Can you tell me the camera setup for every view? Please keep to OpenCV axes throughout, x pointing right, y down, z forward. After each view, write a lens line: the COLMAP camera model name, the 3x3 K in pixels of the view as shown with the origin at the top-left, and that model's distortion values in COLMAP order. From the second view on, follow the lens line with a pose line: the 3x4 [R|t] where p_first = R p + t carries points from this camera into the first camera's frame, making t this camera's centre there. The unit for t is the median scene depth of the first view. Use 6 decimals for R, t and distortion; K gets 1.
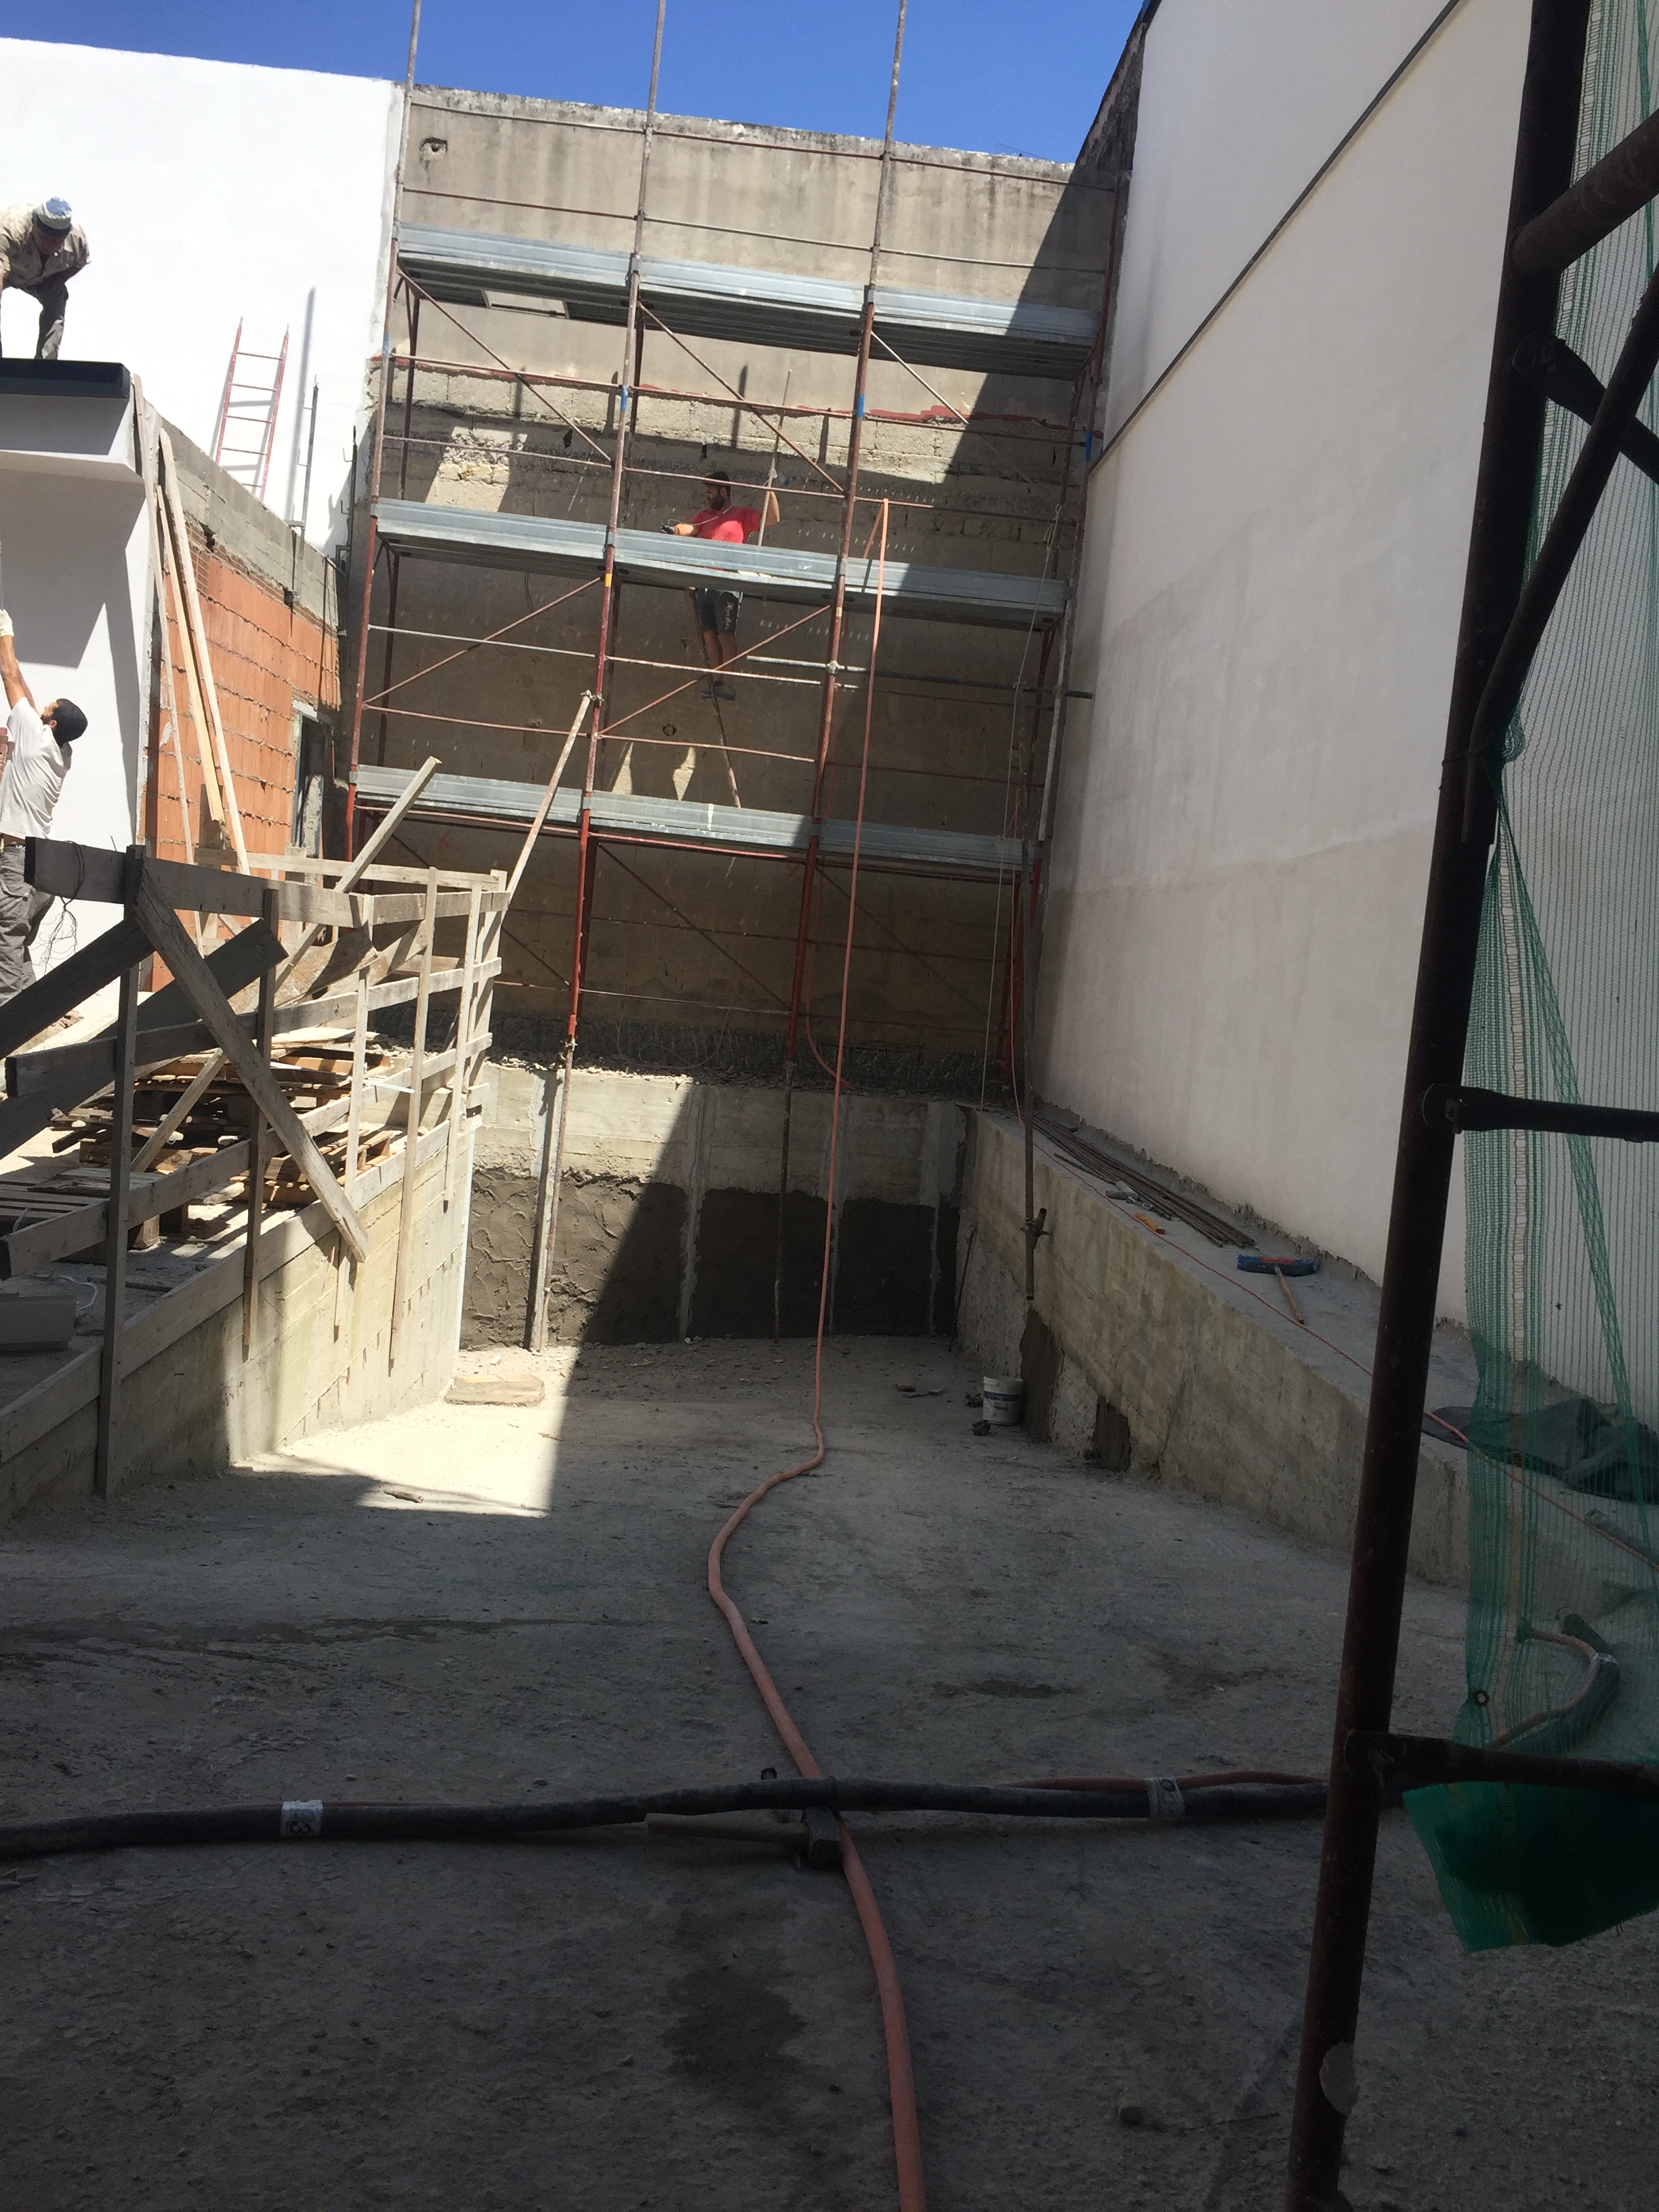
lens RADIAL K [[1919.9, 0, 836.5], [0, 1919.9, 1185.8], [0, 0, 1]] dist [0.116210, -0.147234]
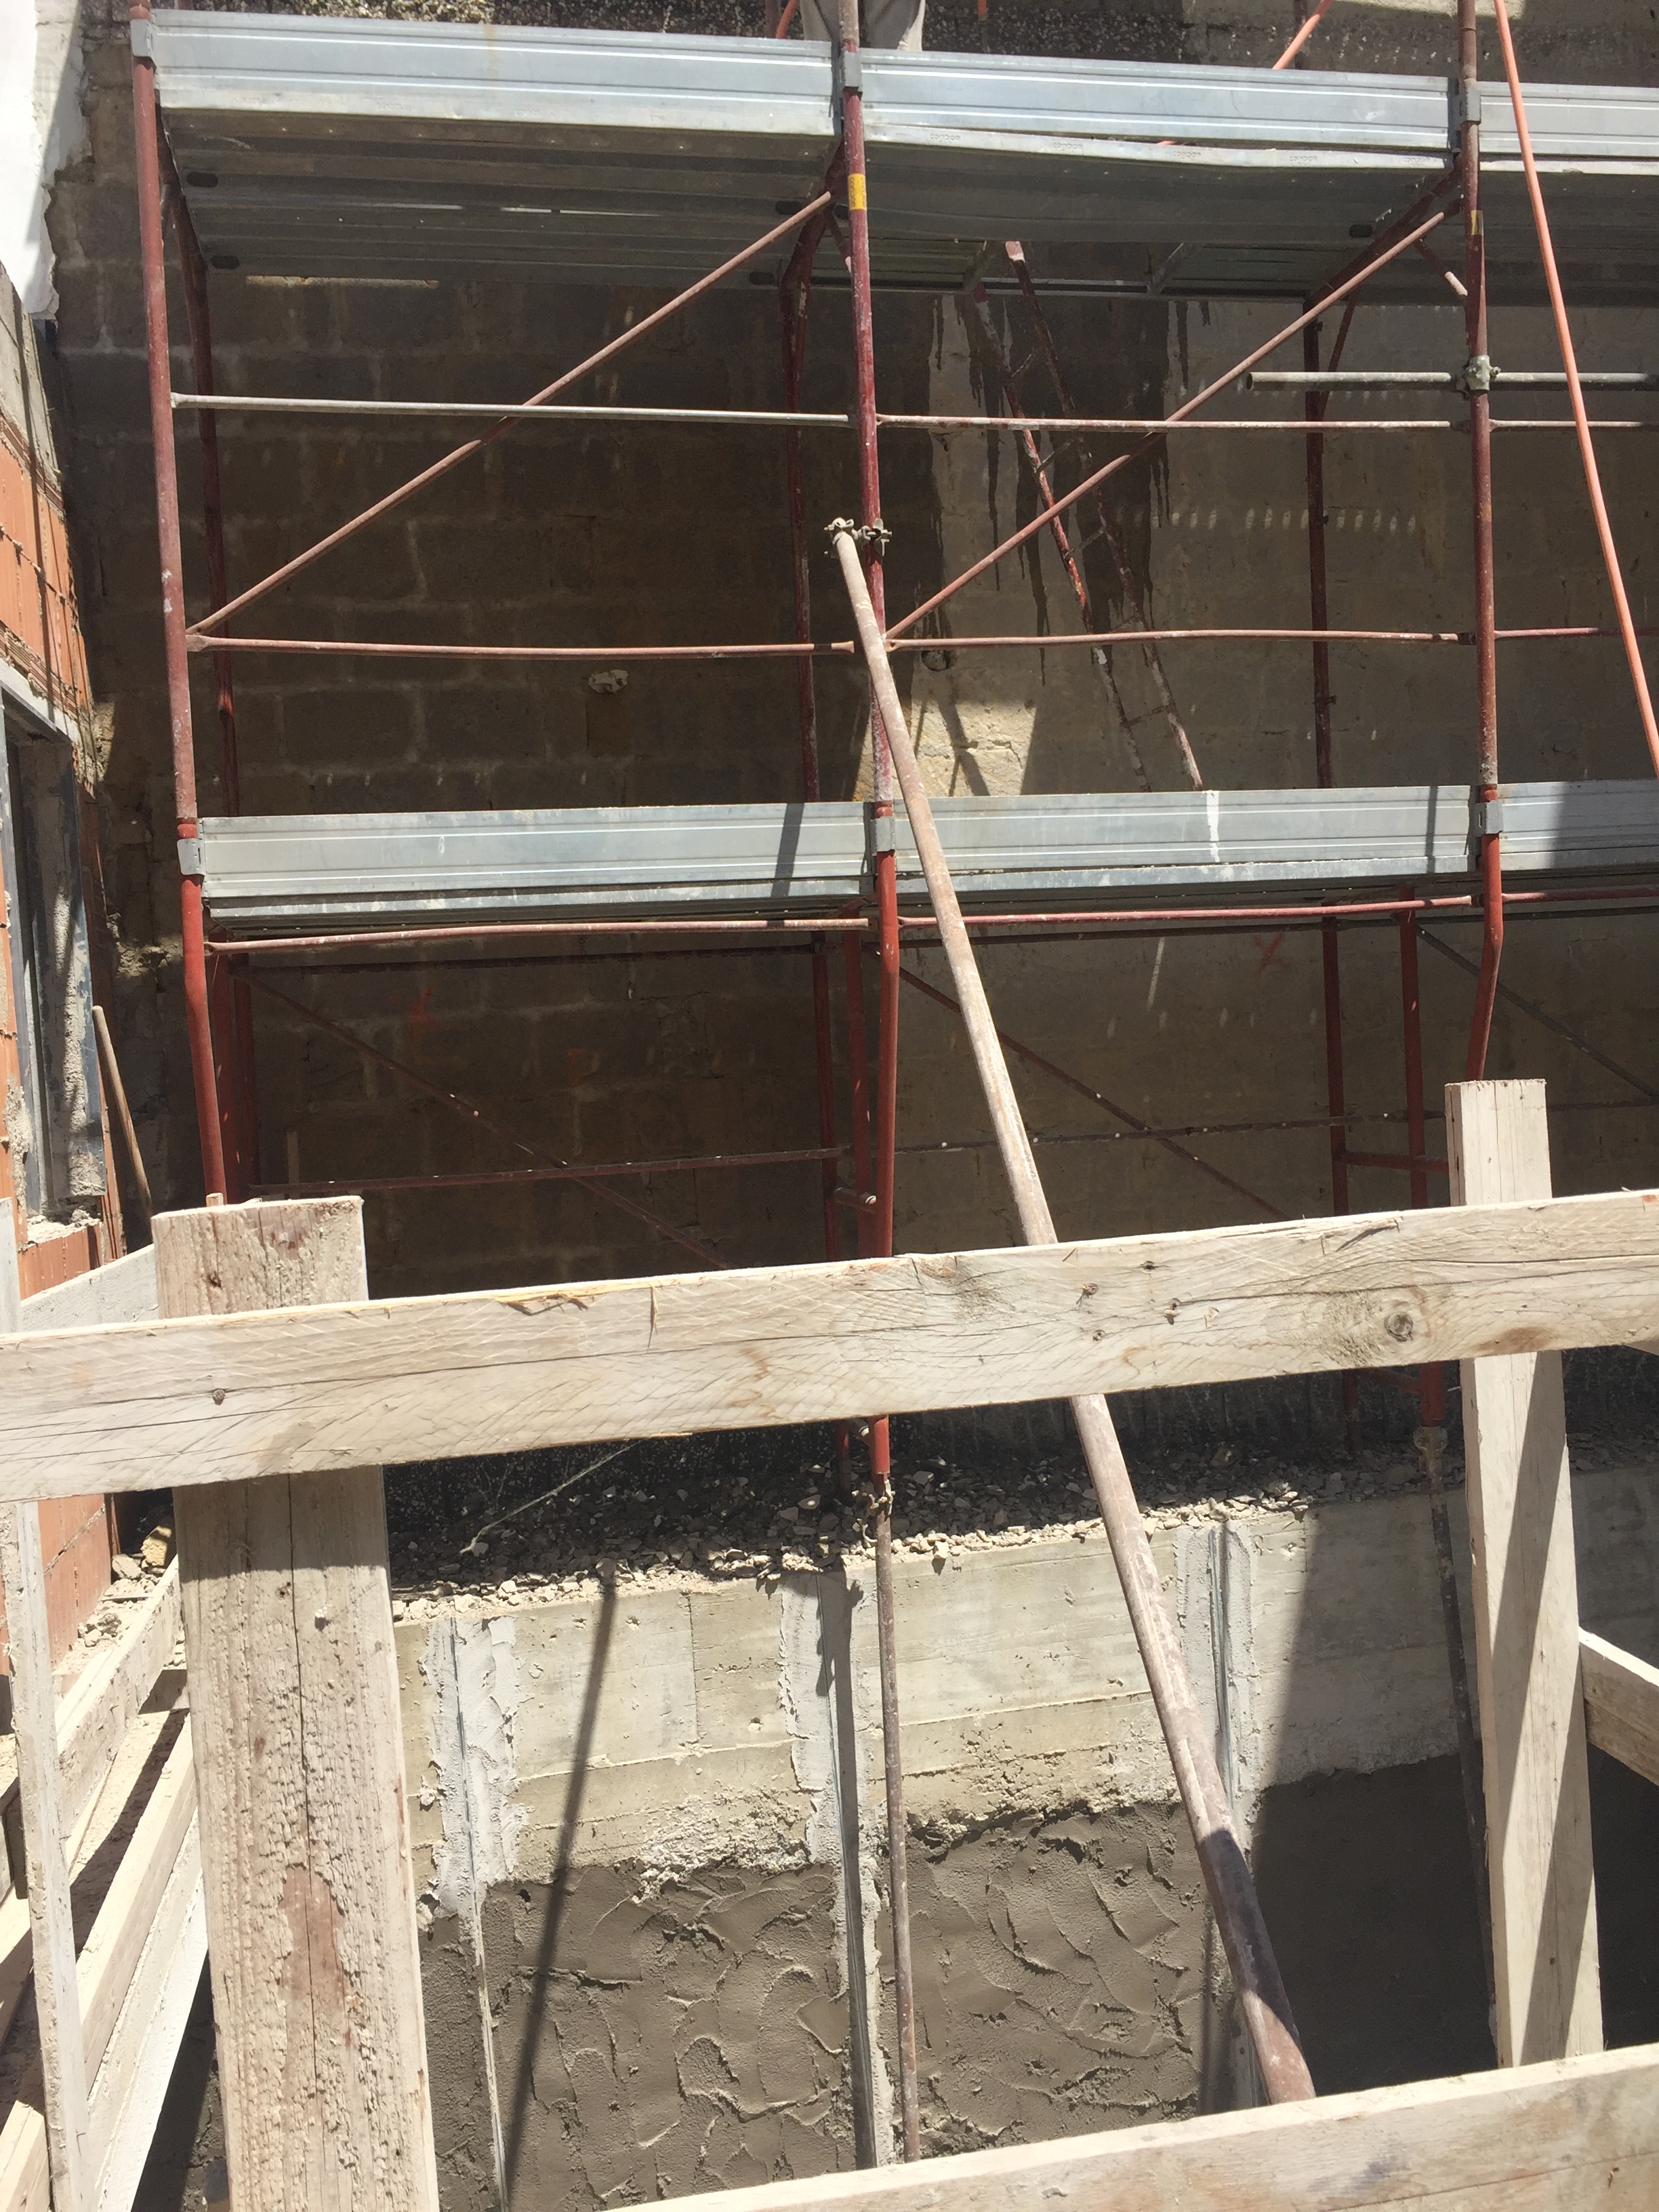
lens RADIAL K [[1919.9, 0, 836.5], [0, 1919.9, 1185.8], [0, 0, 1]] dist [0.116210, -0.147234]
pose [[0.970793, -0.168854, 0.170439, -0.196061], [0.181591, 0.981416, -0.062021, -0.108517], [-0.156799, 0.091160, 0.983414, 0.623958]]
